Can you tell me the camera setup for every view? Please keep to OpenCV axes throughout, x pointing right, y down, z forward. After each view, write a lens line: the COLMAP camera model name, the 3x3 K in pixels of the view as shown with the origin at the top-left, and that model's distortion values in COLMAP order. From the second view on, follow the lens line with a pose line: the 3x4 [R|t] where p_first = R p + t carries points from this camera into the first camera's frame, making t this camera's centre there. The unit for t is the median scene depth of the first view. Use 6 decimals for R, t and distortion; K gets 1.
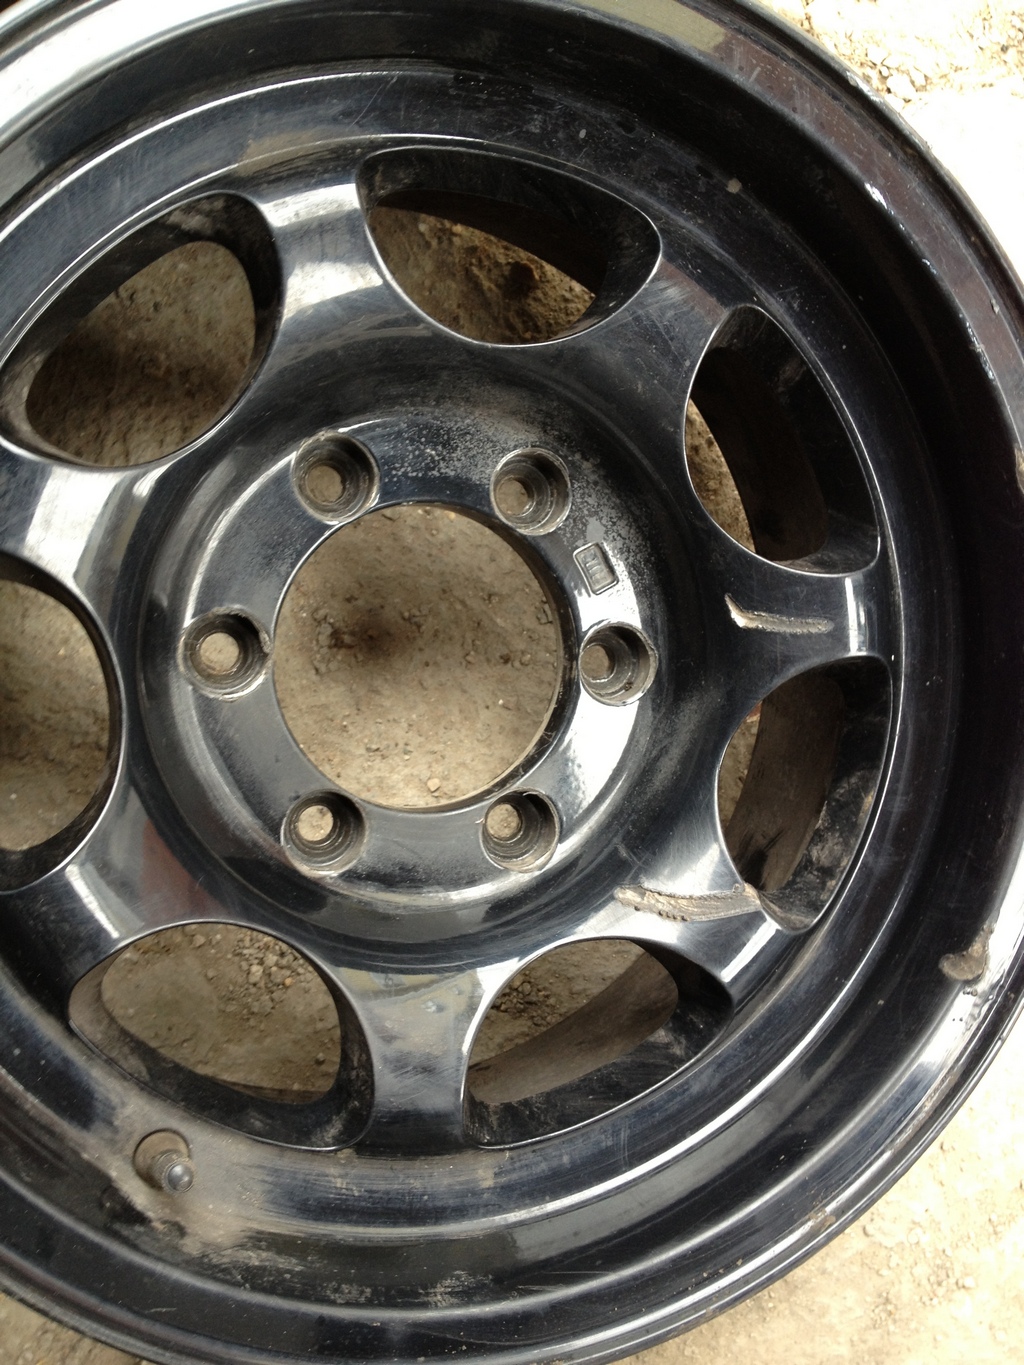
lens RADIAL K [[1366.6, 0, 508.1], [0, 1366.6, 663.6], [0, 0, 1]] dist [0.134272, -0.380417]
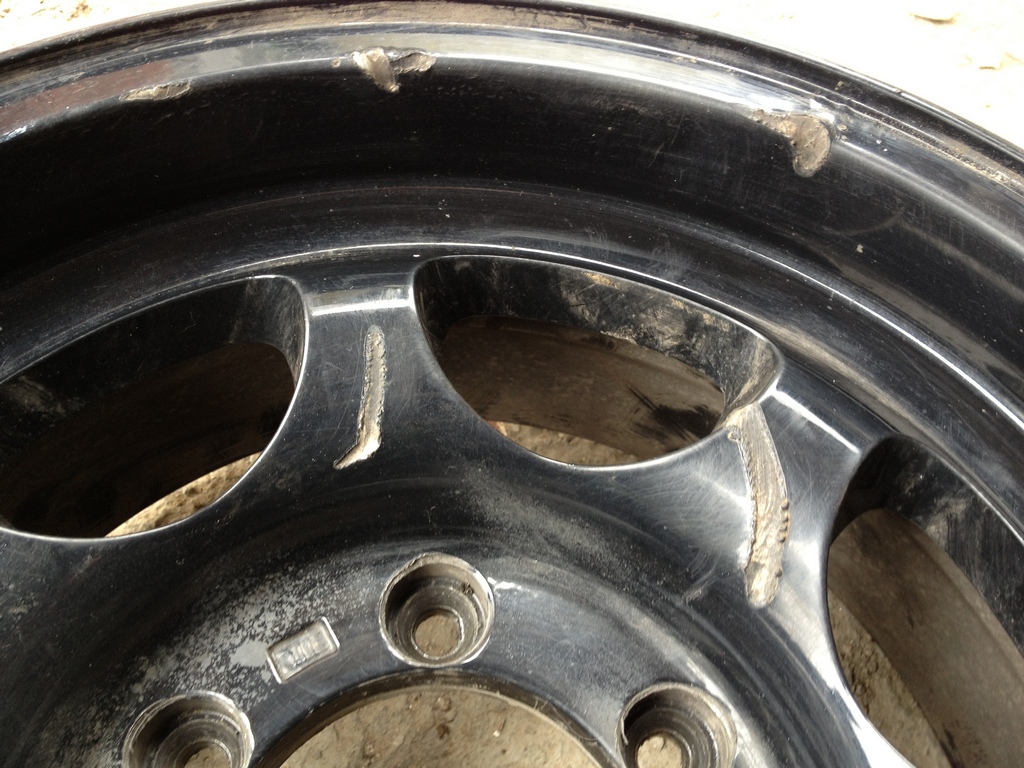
lens RADIAL K [[1025.2, 0, 512.0], [0, 1025.2, 384.0], [0, 0, 1]] dist [0.134272, -0.380417]
pose [[-0.050992, -0.972486, 0.227310, 0.070840], [0.997857, -0.040265, 0.051582, 0.017067], [-0.041010, 0.229453, 0.972455, 0.440910]]
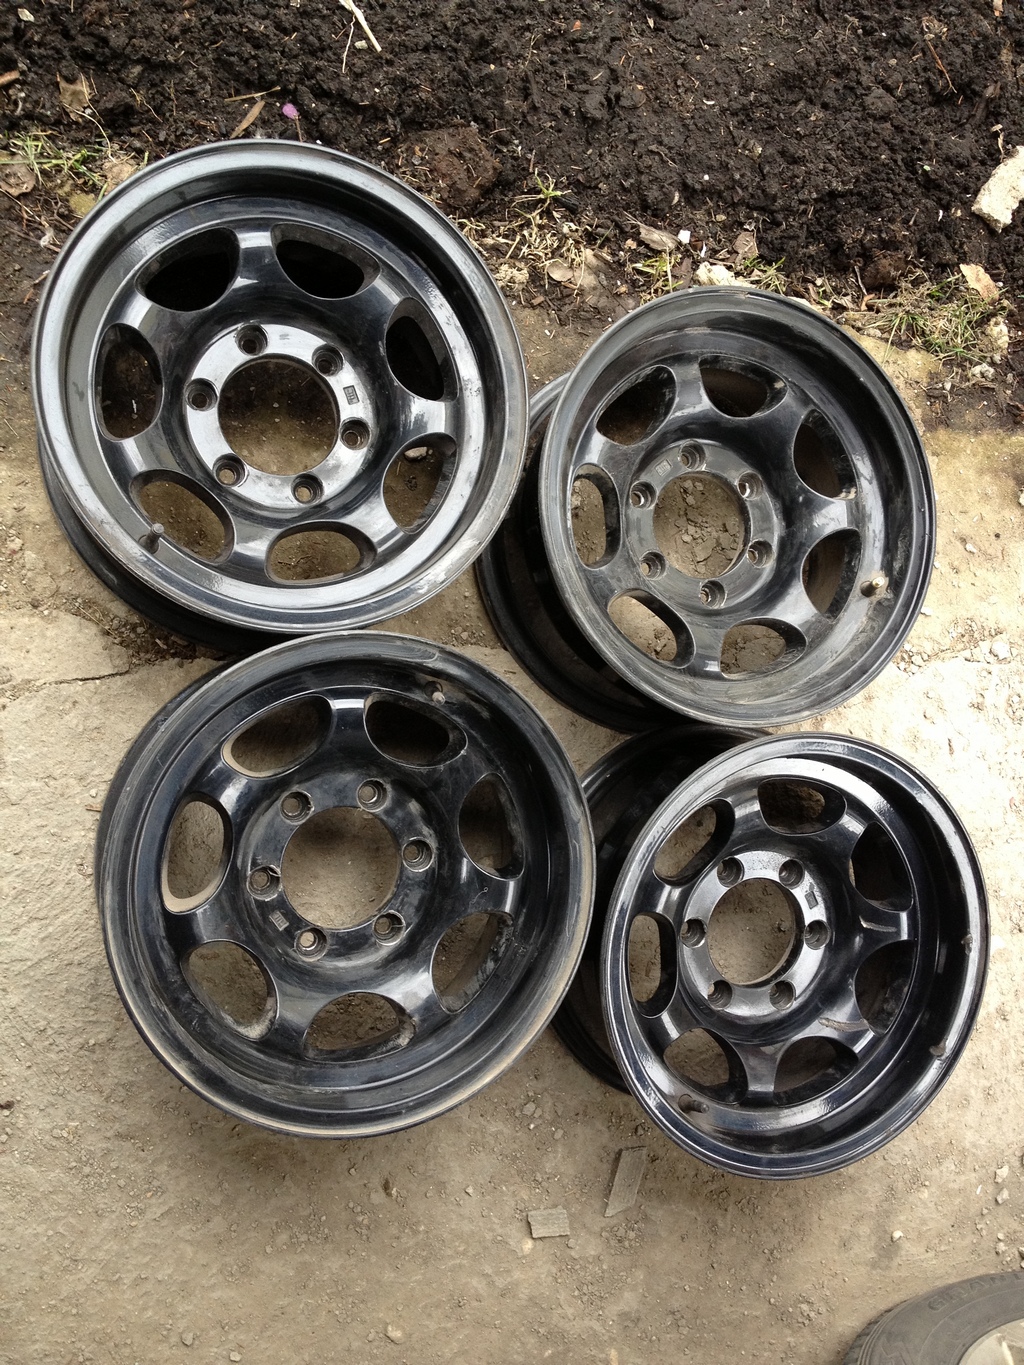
lens RADIAL K [[1366.6, 0, 508.1], [0, 1366.6, 663.6], [0, 0, 1]] dist [0.134272, -0.380417]
pose [[0.997934, 0.047105, 0.043701, -0.699727], [-0.046351, 0.998761, -0.018090, -0.474033], [-0.044499, 0.016027, 0.998881, -1.784950]]
